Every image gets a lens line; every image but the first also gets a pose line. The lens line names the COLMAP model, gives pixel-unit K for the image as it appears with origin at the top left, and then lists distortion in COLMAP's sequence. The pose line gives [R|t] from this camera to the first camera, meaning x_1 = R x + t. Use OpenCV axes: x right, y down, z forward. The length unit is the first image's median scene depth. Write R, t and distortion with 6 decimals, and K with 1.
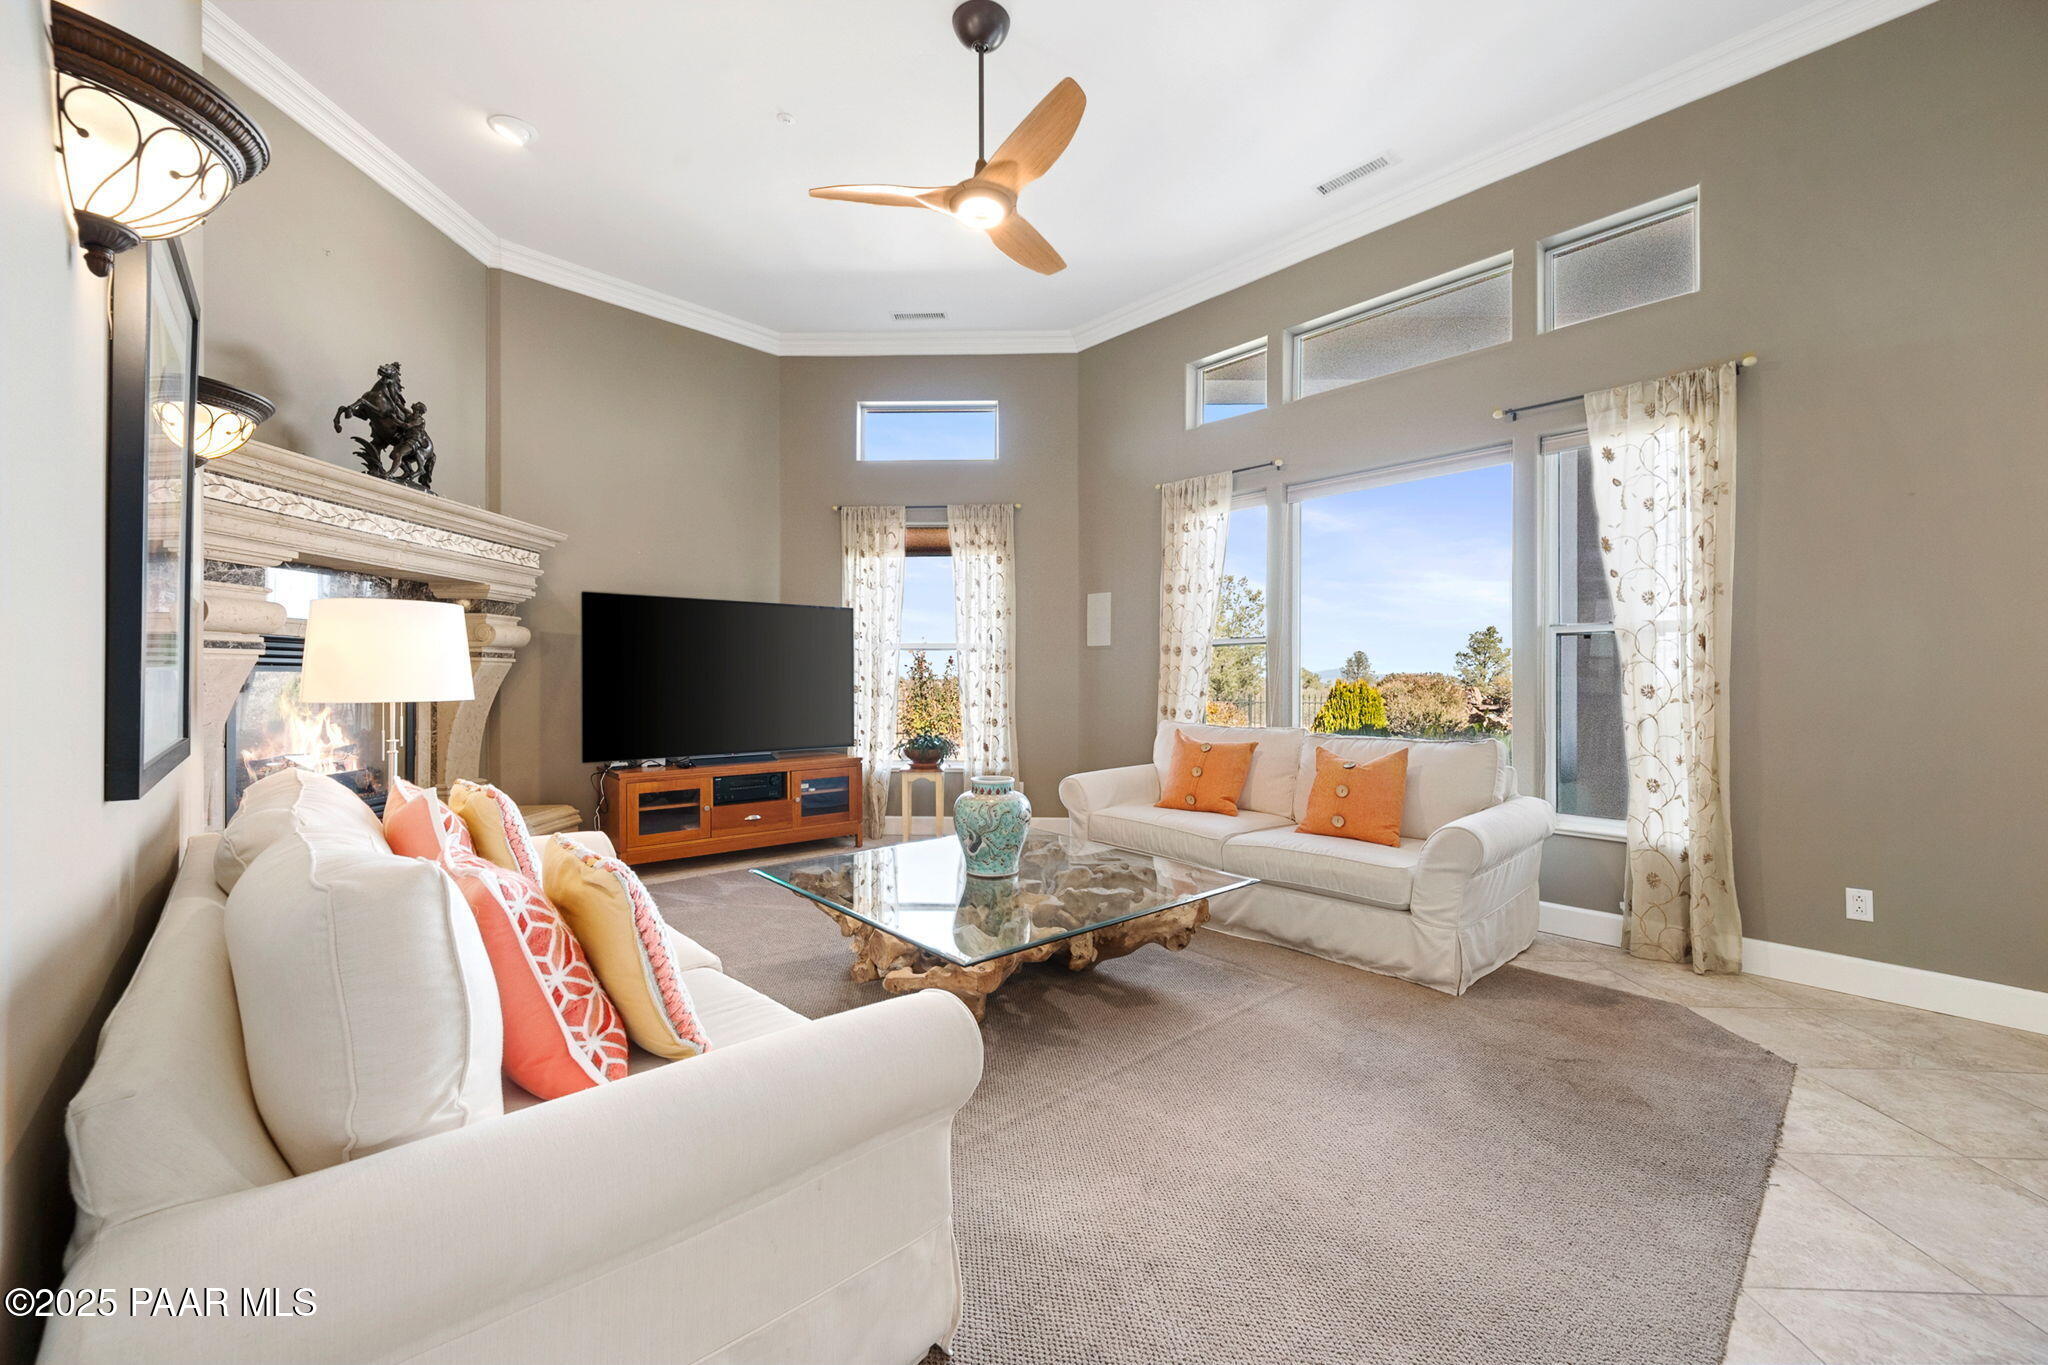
lens RADIAL K [[809.4, 0, 1014.0], [0, 809.4, 676.1], [0, 0, 1]] dist [-0.001537, -0.000125]
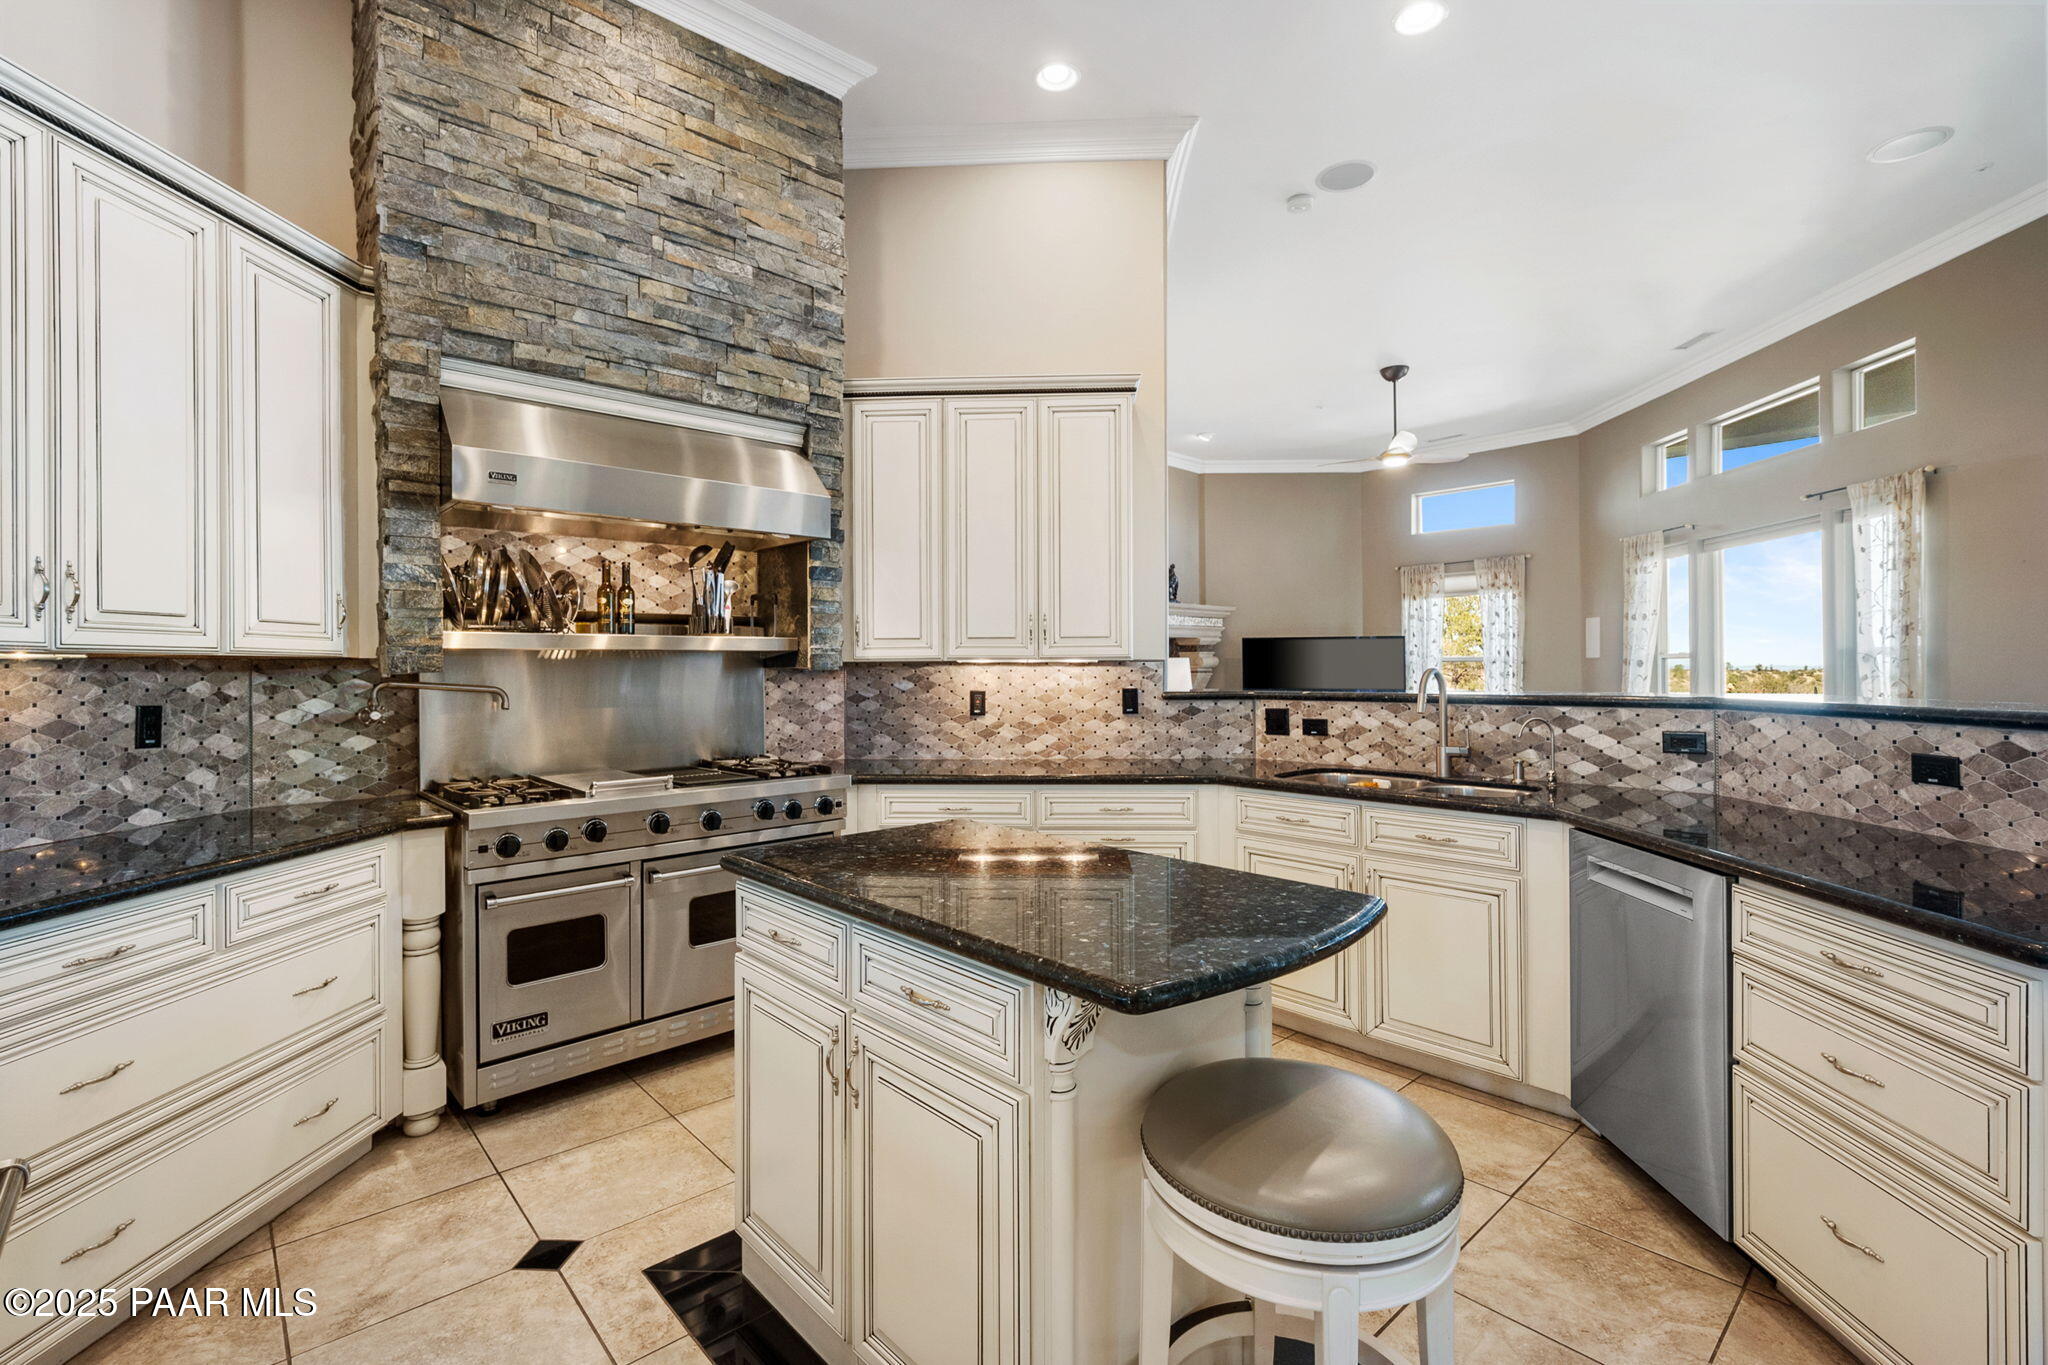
lens RADIAL K [[919.0, 0, 1017.2], [0, 919.0, 669.2], [0, 0, 1]] dist [-0.002246, -0.000601]
pose [[0.698653, -0.008323, -0.715412, 0.592501], [0.010508, 0.999944, -0.001372, -0.029548], [0.715383, -0.006559, 0.698702, -0.821200]]
